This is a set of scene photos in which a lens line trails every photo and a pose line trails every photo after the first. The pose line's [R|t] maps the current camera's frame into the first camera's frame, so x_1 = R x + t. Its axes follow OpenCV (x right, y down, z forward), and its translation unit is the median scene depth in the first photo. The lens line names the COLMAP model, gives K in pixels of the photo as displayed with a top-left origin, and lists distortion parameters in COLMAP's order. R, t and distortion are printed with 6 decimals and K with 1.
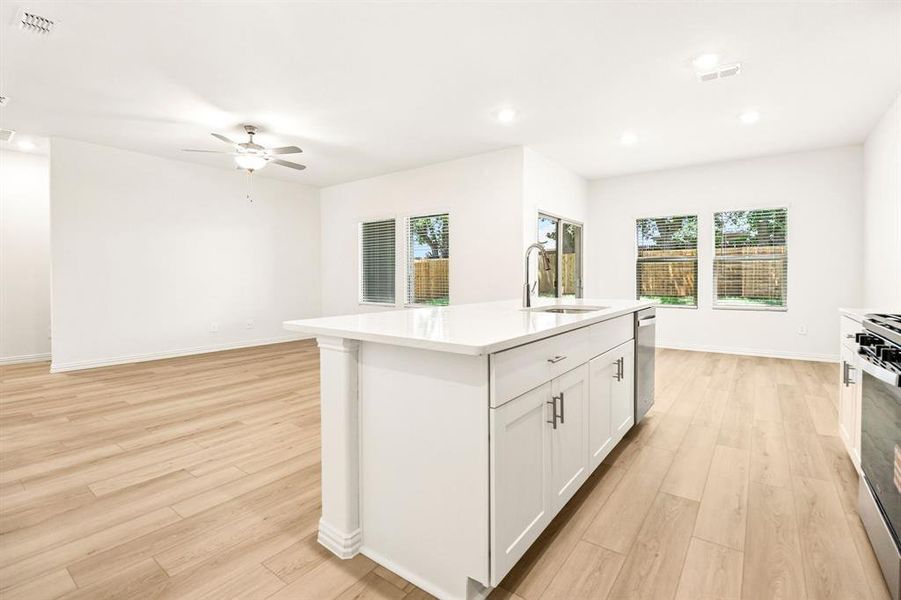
lens RADIAL K [[415.1, 0, 450.3], [0, 415.1, 284.8], [0, 0, 1]] dist [-0.000929, -0.013002]
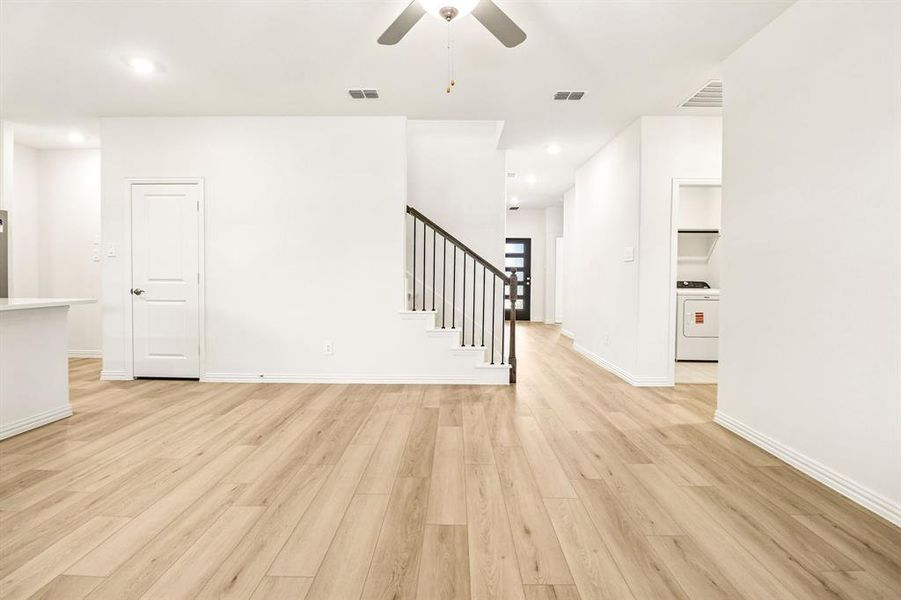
lens RADIAL K [[415.1, 0, 450.3], [0, 415.1, 284.8], [0, 0, 1]] dist [-0.000929, -0.013002]
pose [[-0.808490, 0.007154, -0.588466, -0.431825], [-0.018161, 0.999147, 0.037097, -0.046944], [0.588229, 0.040680, -0.807670, 2.443954]]
